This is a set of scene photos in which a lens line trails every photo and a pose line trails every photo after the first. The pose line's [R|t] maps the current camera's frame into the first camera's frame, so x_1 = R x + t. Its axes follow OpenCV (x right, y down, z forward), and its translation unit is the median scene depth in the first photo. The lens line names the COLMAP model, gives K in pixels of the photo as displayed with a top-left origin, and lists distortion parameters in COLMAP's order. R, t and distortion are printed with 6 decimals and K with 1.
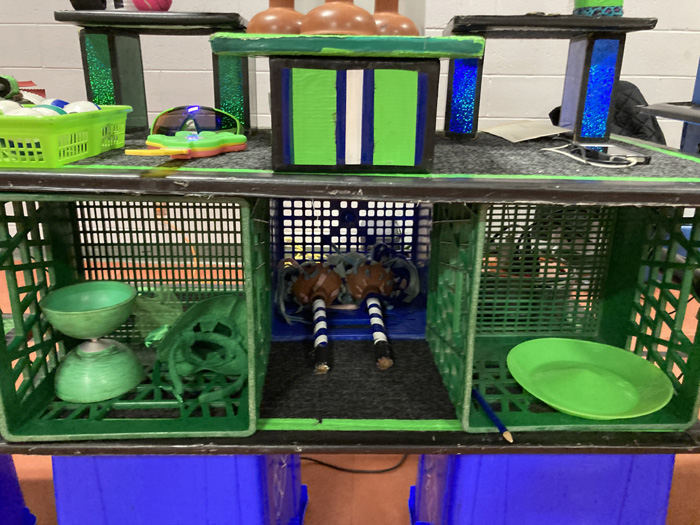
lens RADIAL K [[572.7, 0, 349.8], [0, 572.7, 262.8], [0, 0, 1]] dist [0.039523, -0.011352]
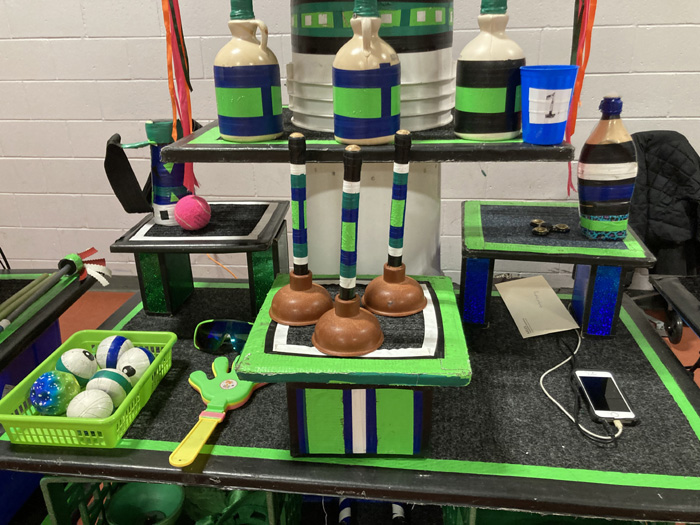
lens RADIAL K [[572.7, 0, 350.2], [0, 572.7, 260.8], [0, 0, 1]] dist [0.039523, -0.011352]
pose [[0.995867, 0.002420, -0.090790, 0.092198], [0.004380, 0.997202, 0.074621, -0.650274], [0.090717, -0.074711, 0.993070, -0.127731]]
